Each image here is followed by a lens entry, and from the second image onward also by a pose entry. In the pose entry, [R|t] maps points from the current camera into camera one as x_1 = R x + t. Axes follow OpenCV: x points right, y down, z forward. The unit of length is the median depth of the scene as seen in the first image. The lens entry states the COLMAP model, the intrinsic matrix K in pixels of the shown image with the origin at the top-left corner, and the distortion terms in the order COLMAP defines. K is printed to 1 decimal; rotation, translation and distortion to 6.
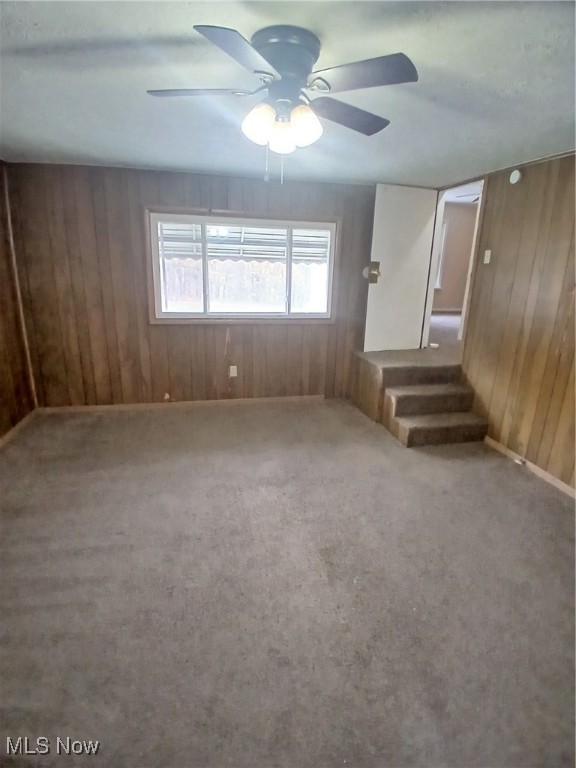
lens RADIAL K [[379.8, 0, 292.2], [0, 379.8, 381.1], [0, 0, 1]] dist [-0.011355, -0.031871]
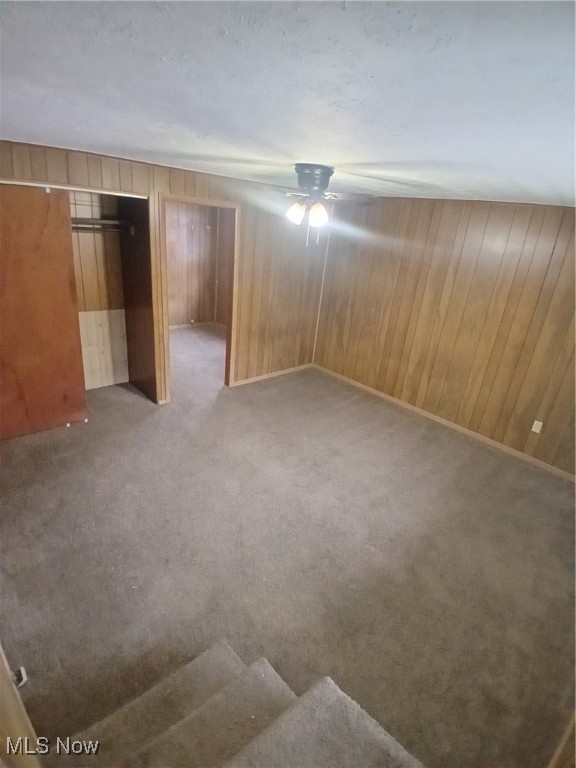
lens RADIAL K [[379.8, 0, 292.2], [0, 379.8, 381.1], [0, 0, 1]] dist [-0.011355, -0.031871]
pose [[-0.847926, 0.085144, -0.523233, 0.690731], [-0.271686, 0.777739, 0.566841, -0.694595], [0.455202, 0.622794, -0.636332, 1.705222]]
